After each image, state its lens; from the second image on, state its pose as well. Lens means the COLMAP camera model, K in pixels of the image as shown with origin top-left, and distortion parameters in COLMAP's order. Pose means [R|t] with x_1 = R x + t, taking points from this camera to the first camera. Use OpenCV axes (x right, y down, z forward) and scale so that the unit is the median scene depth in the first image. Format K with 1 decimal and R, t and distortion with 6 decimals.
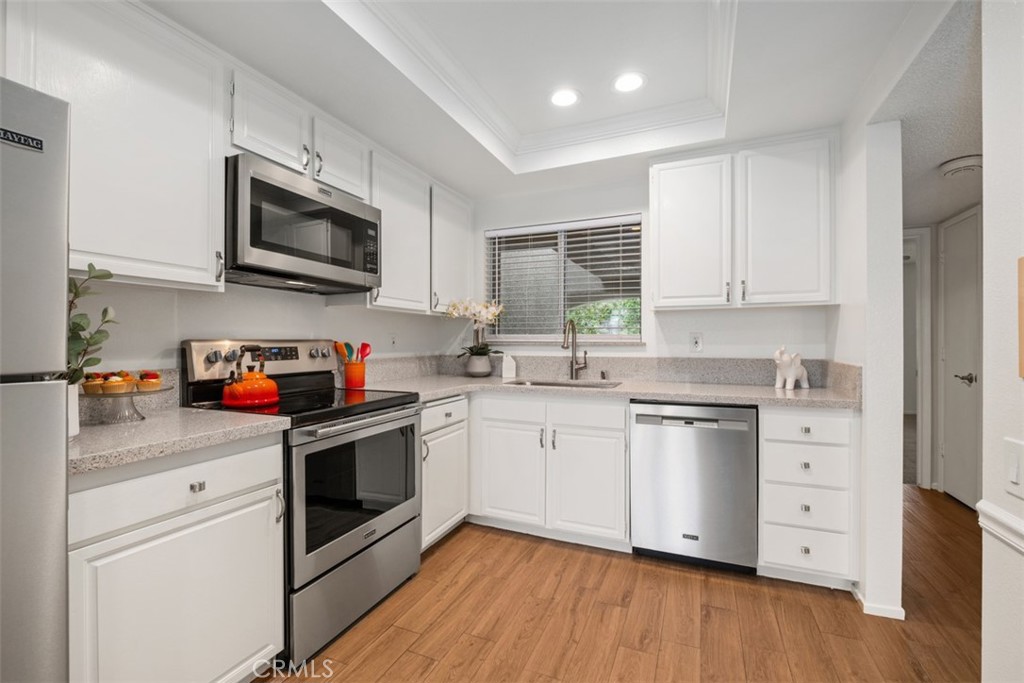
lens RADIAL K [[440.0, 0, 511.6], [0, 440.0, 343.7], [0, 0, 1]] dist [0.002468, -0.006714]
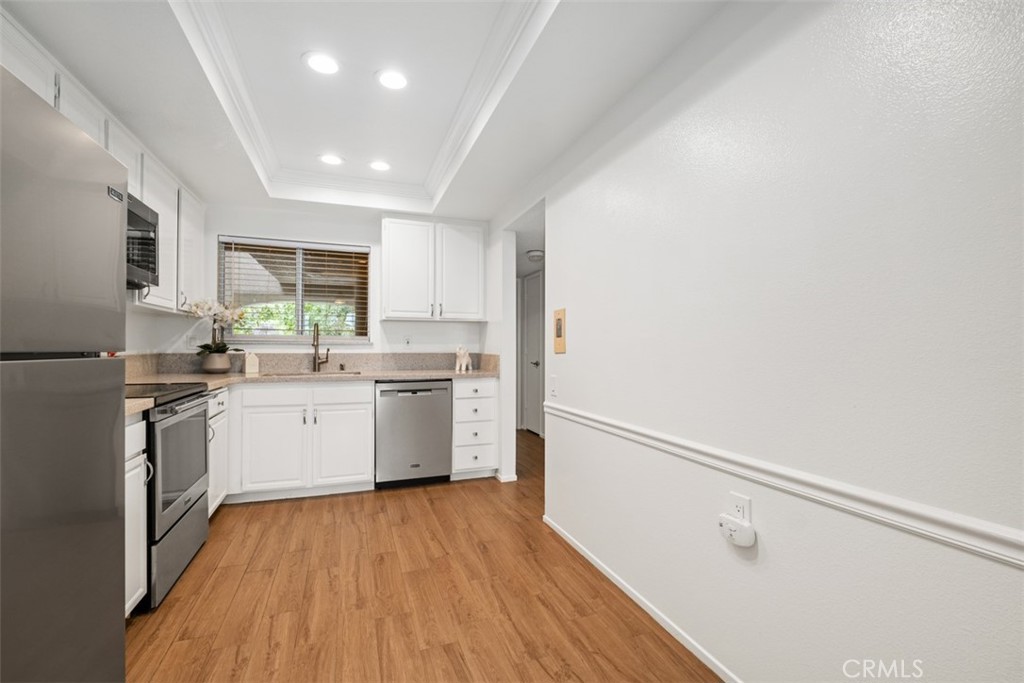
lens RADIAL K [[440.0, 0, 511.6], [0, 440.0, 343.7], [0, 0, 1]] dist [0.002468, -0.006714]
pose [[0.724616, 0.008966, 0.689094, -0.392773], [-0.002075, 0.999939, -0.010828, 0.018838], [-0.689149, 0.006416, 0.724591, -0.343784]]
